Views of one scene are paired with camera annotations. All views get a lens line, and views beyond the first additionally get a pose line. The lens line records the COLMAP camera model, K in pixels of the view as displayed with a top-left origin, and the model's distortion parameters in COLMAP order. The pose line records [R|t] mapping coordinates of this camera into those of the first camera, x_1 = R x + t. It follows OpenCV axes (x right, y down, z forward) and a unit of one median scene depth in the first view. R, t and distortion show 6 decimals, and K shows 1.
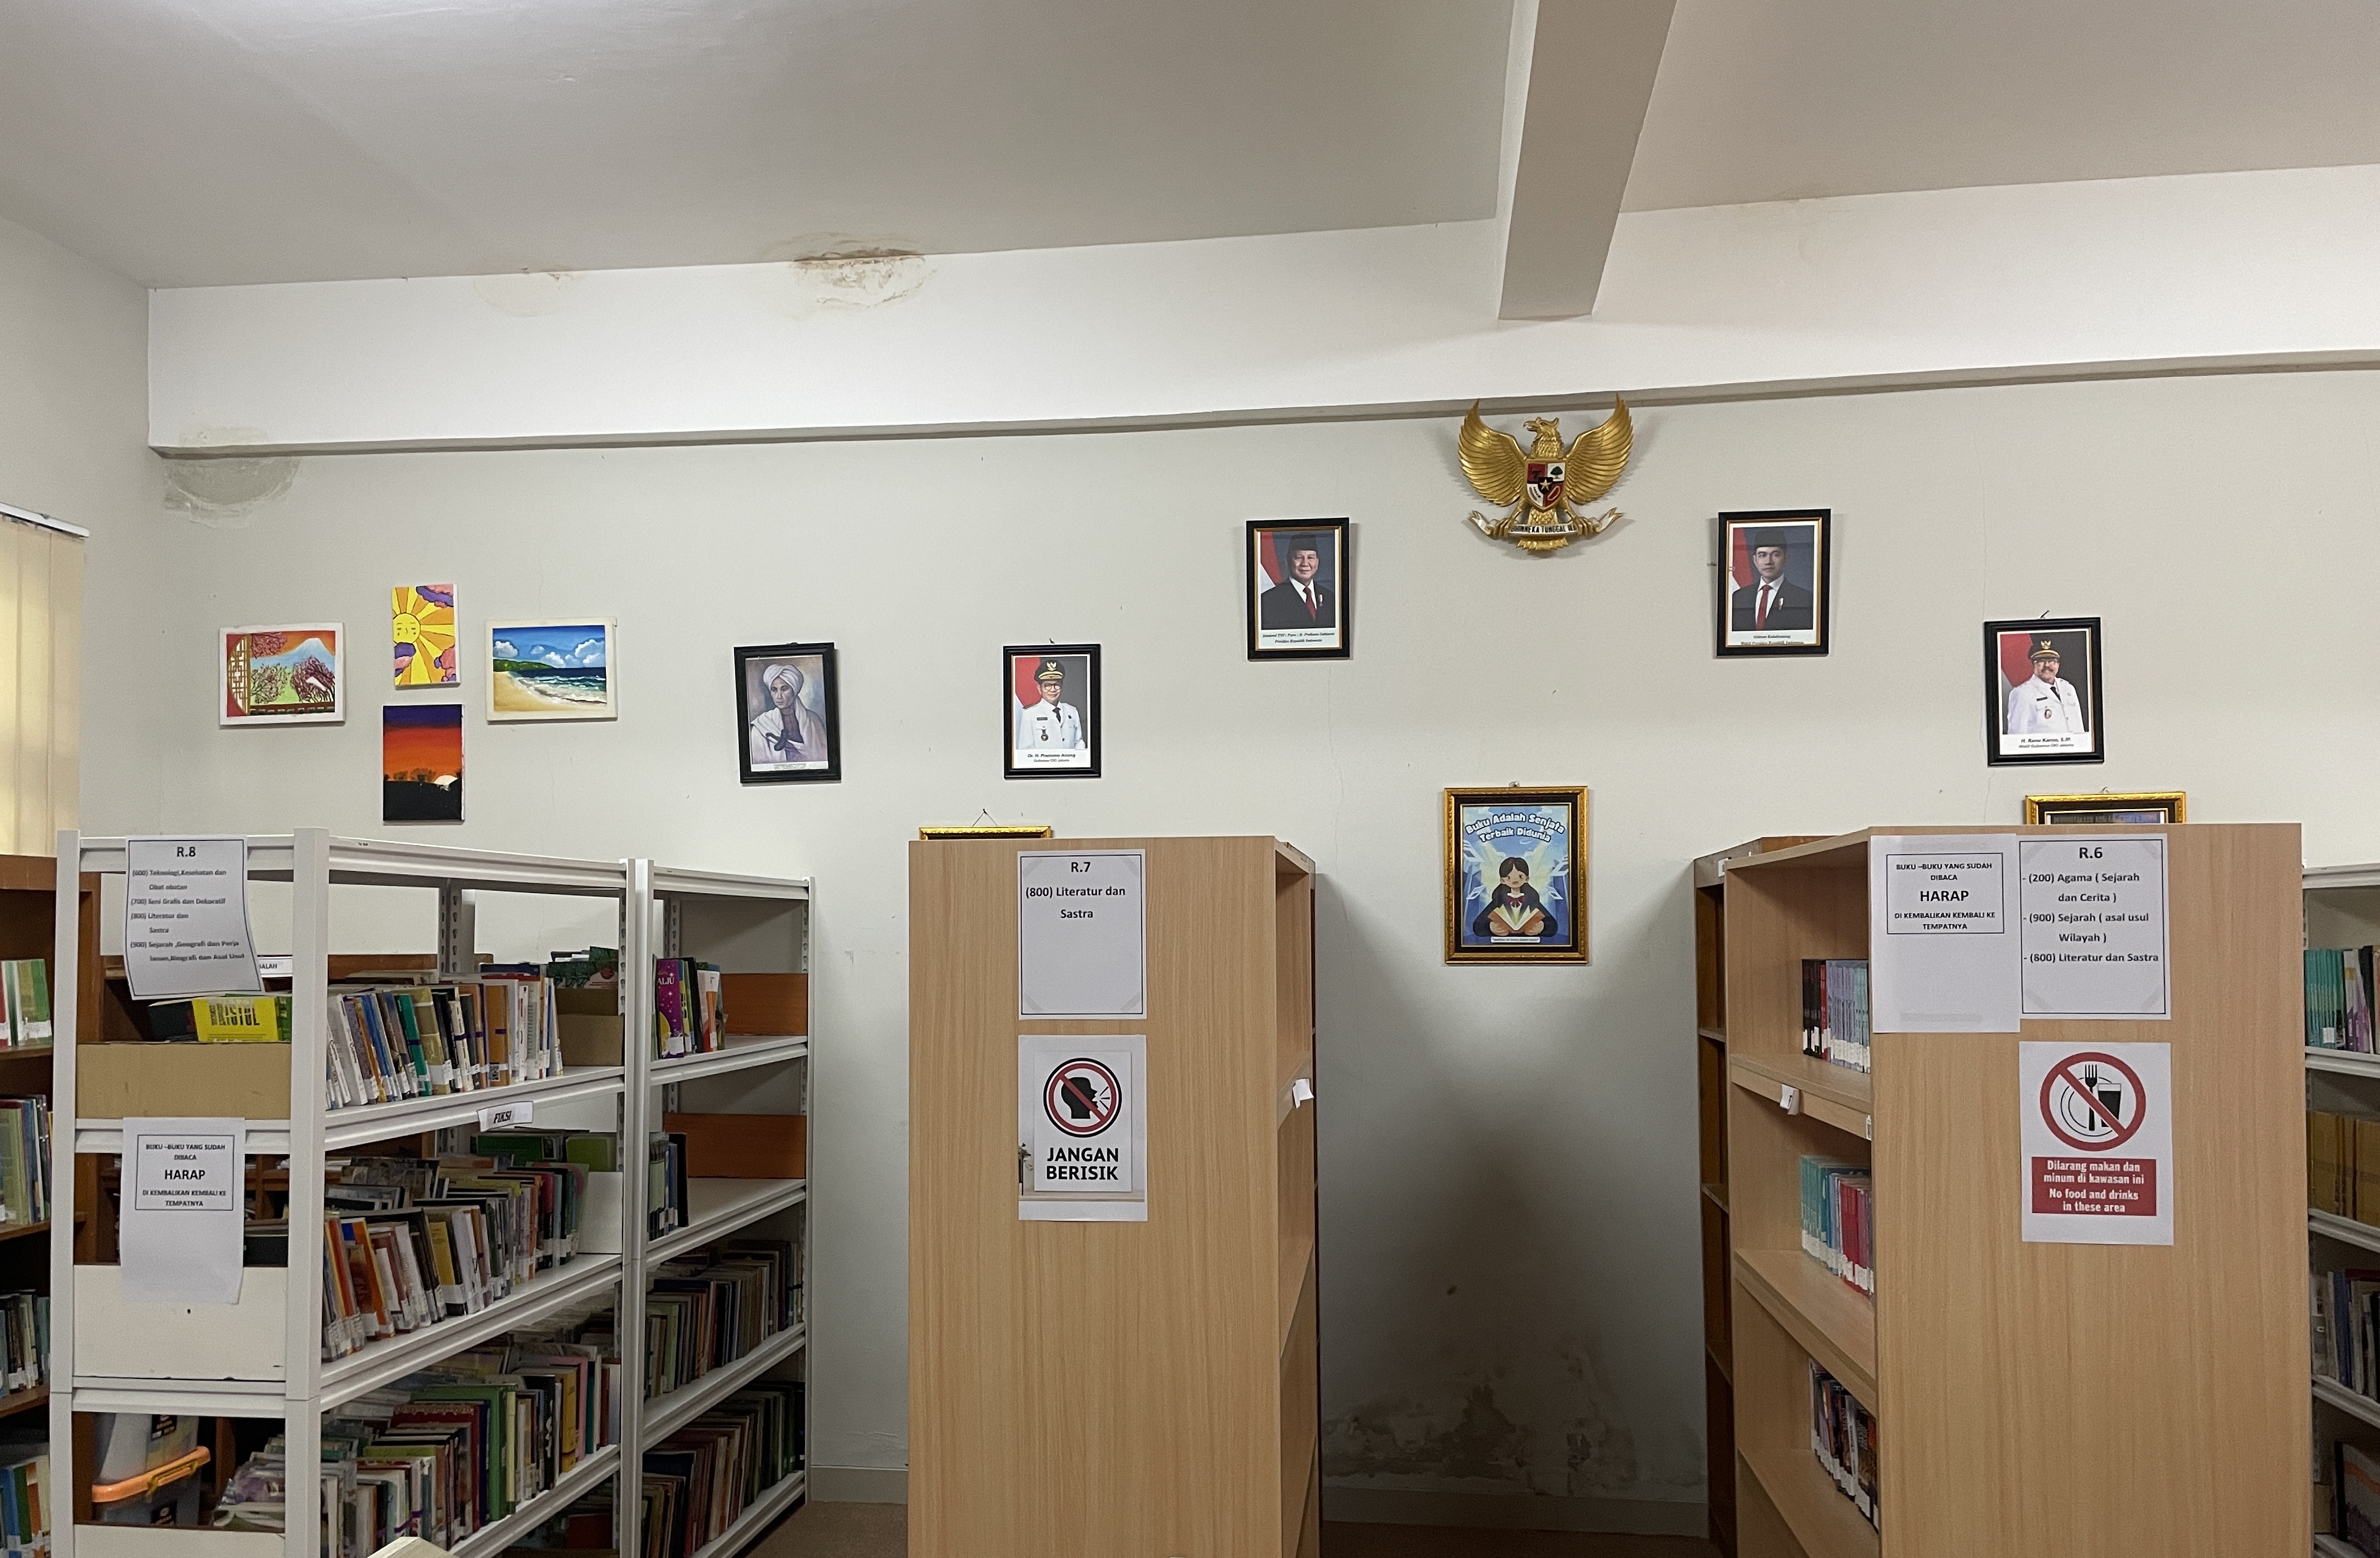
lens RADIAL K [[1787.0, 0, 1179.3], [0, 1787.0, 892.9], [0, 0, 1]] dist [0.117257, -0.167435]
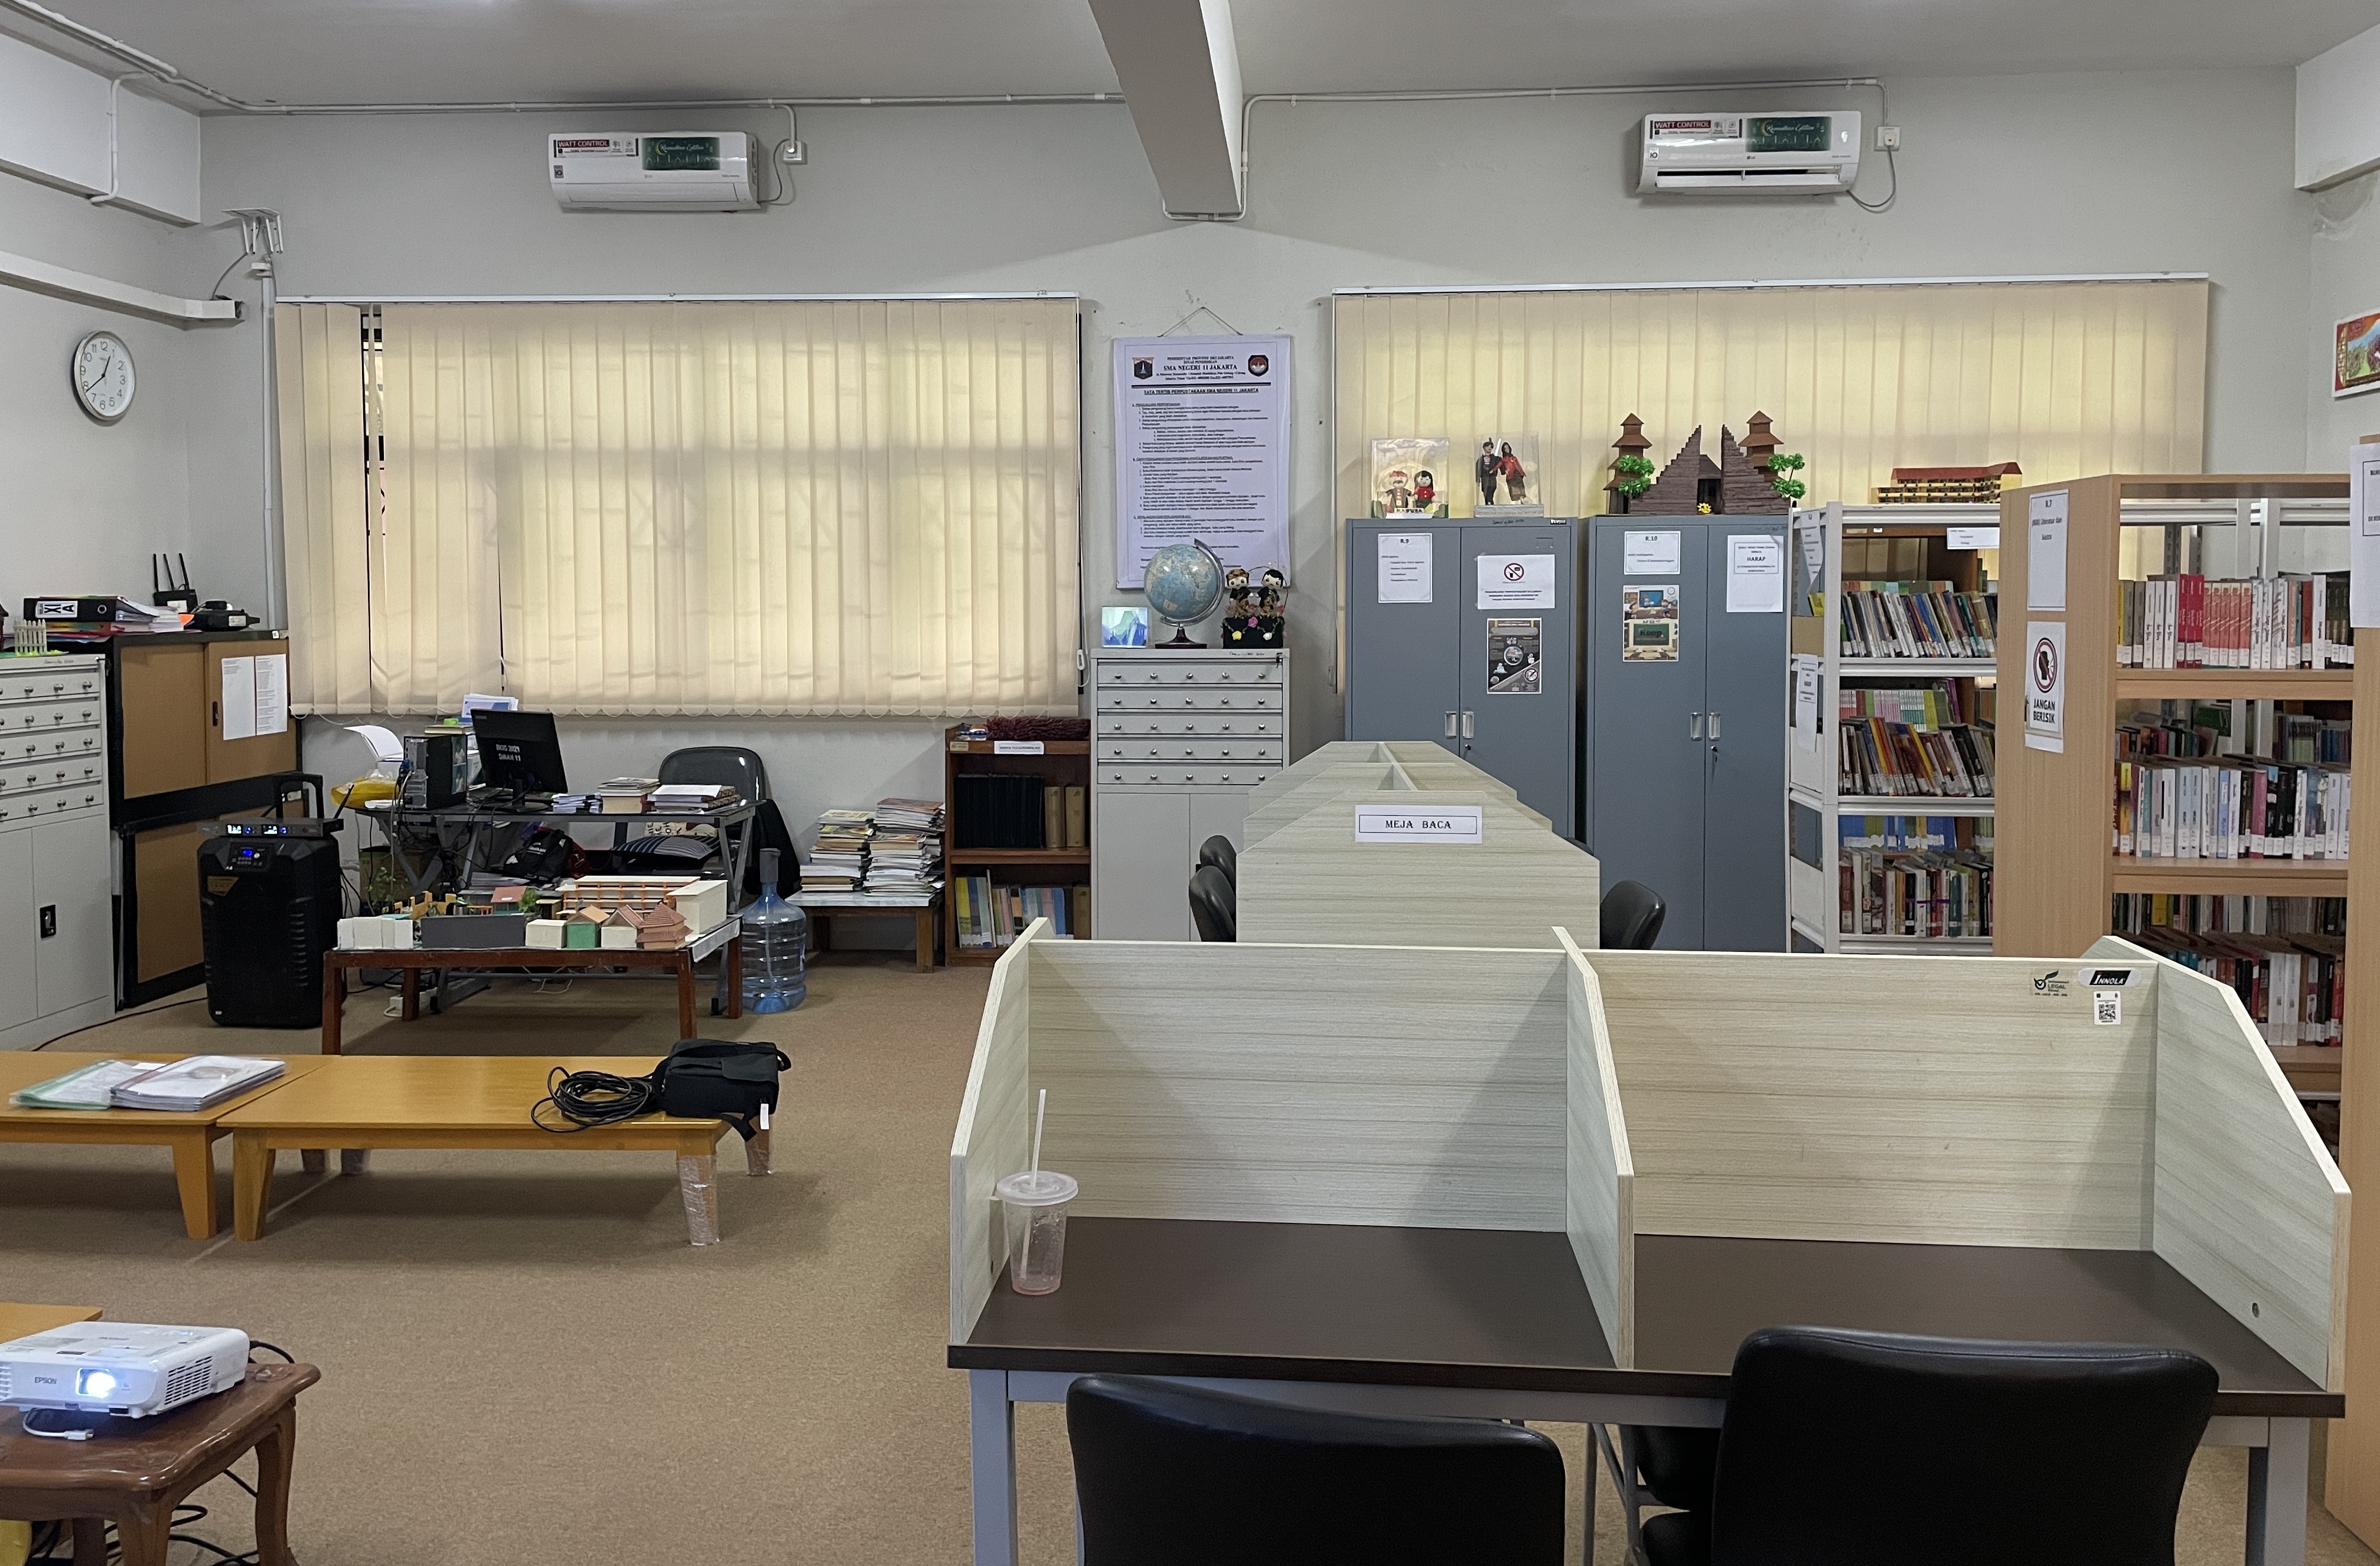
lens RADIAL K [[1754.8, 0, 1185.0], [0, 1754.8, 736.1], [0, 0, 1]] dist [0.001618, -0.001377]
pose [[0.055305, 0.084674, -0.994873, 0.757335], [0.027158, 0.995901, 0.086271, 0.017863], [0.998100, -0.031790, 0.052779, 0.138358]]
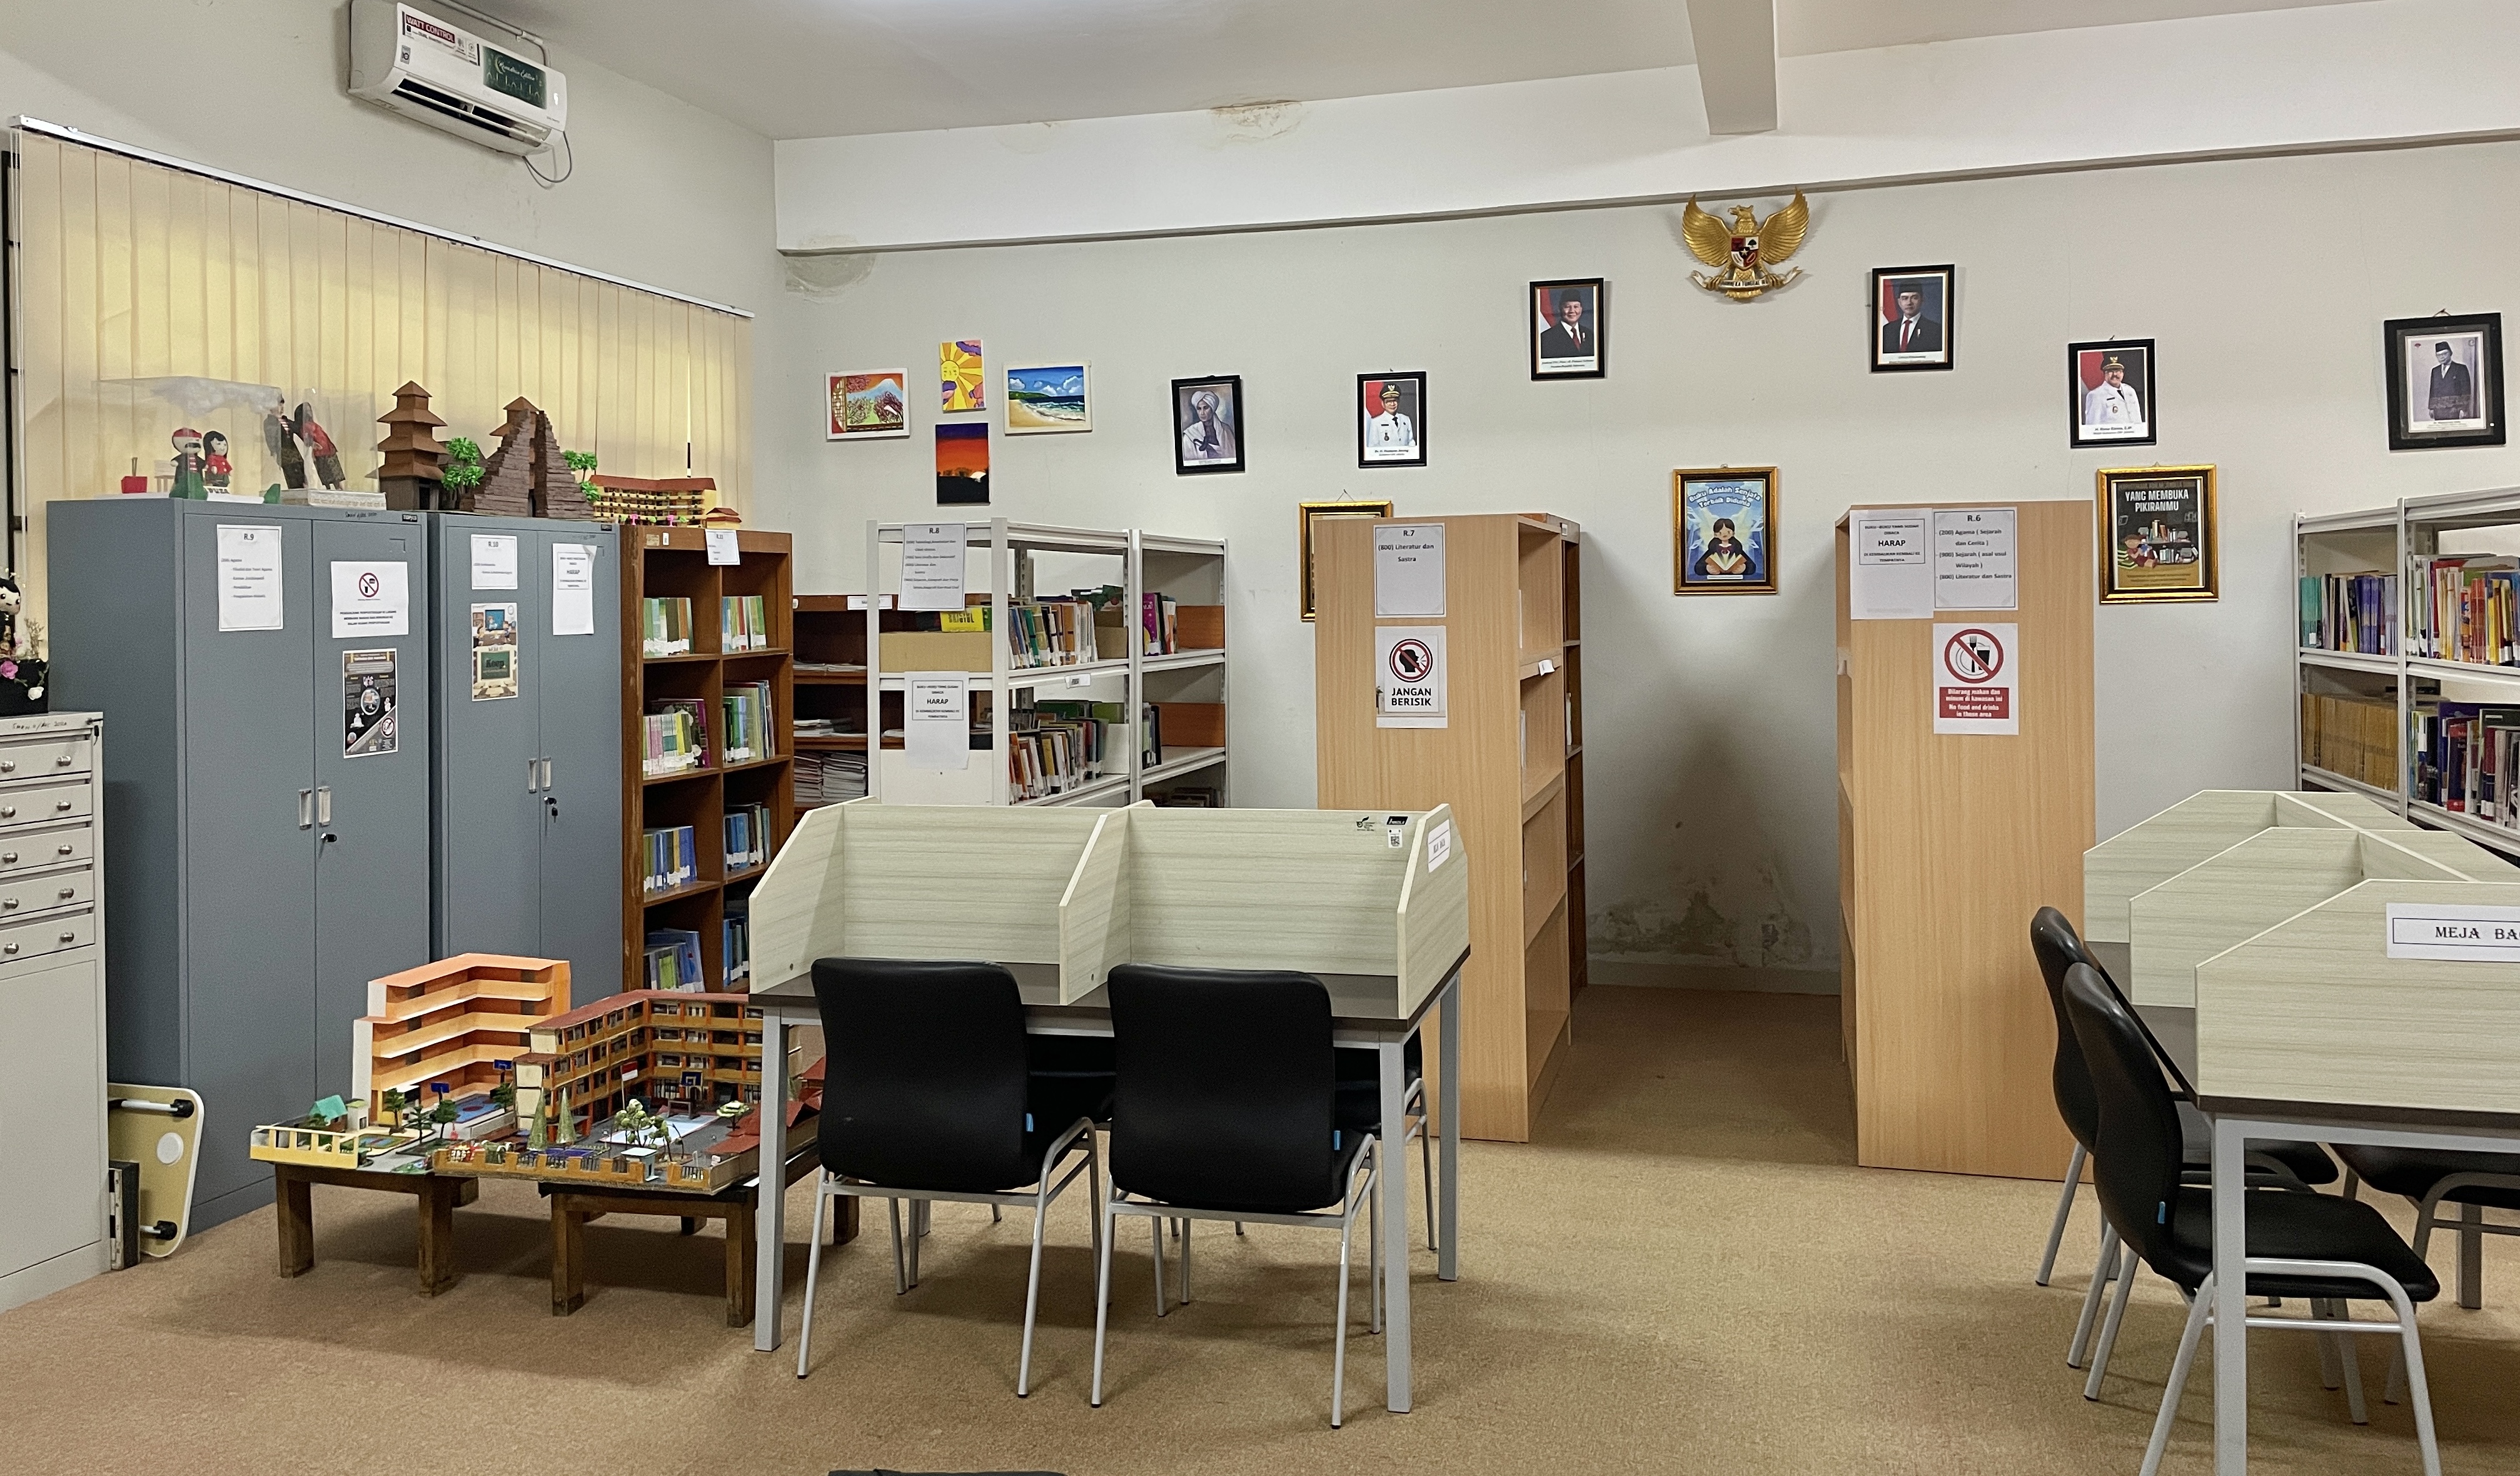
lens RADIAL K [[1899.6, 0, 1250.2], [0, 1899.6, 604.3], [0, 0, 1]] dist [0.115279, -0.138192]
pose [[0.989356, -0.006705, -0.145362, 0.037568], [0.010982, 0.999530, 0.028638, 0.000376], [0.145102, -0.029929, 0.988964, -0.534675]]
